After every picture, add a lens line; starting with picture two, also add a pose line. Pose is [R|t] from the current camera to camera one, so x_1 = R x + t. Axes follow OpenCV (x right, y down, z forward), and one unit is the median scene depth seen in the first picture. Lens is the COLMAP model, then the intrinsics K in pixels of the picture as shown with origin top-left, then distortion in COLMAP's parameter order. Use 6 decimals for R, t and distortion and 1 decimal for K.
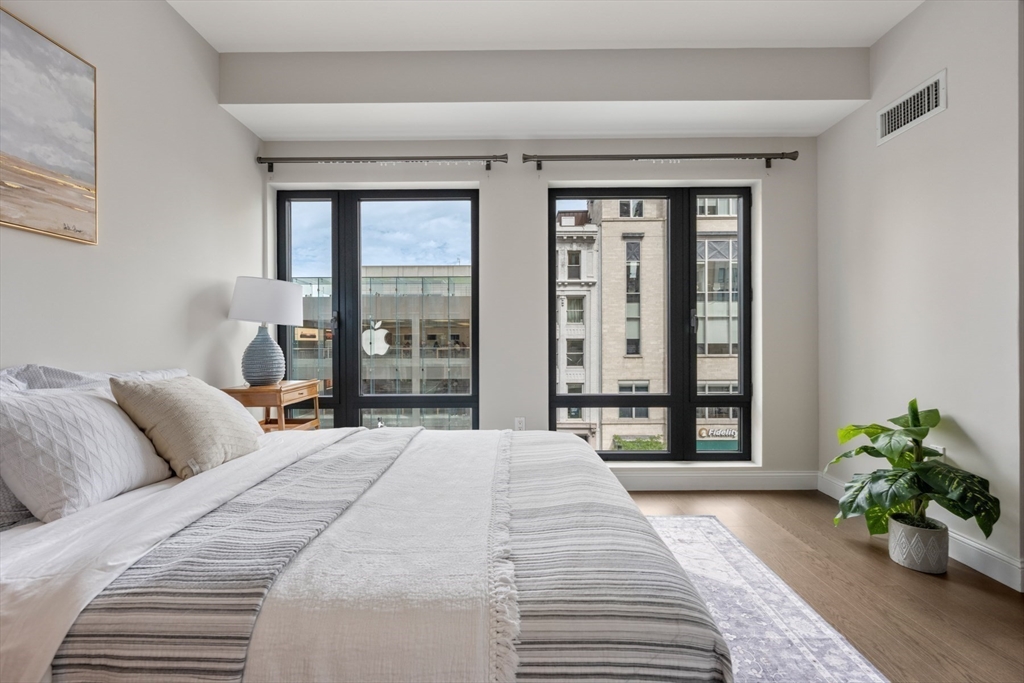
lens RADIAL K [[438.4, 0, 510.8], [0, 438.4, 343.8], [0, 0, 1]] dist [-0.001402, -0.000113]
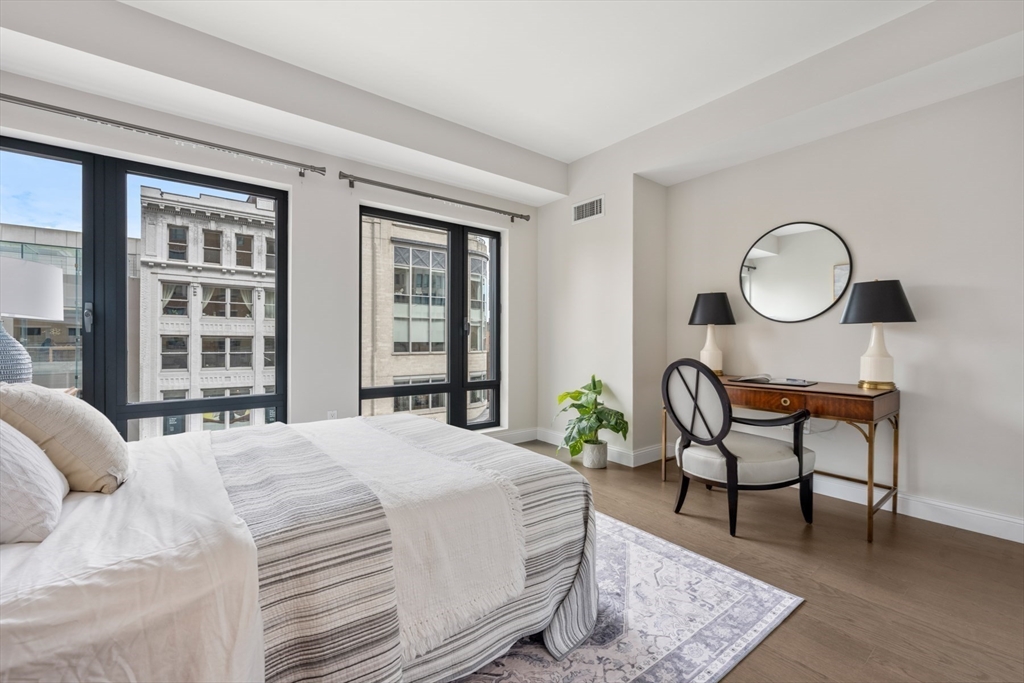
lens RADIAL K [[439.0, 0, 519.4], [0, 439.0, 341.3], [0, 0, 1]] dist [0.000736, -0.000133]
pose [[0.771065, 0.004305, 0.636742, -0.305418], [-0.003180, 0.999991, -0.002911, -0.003259], [-0.636749, 0.000220, 0.771071, -0.130817]]
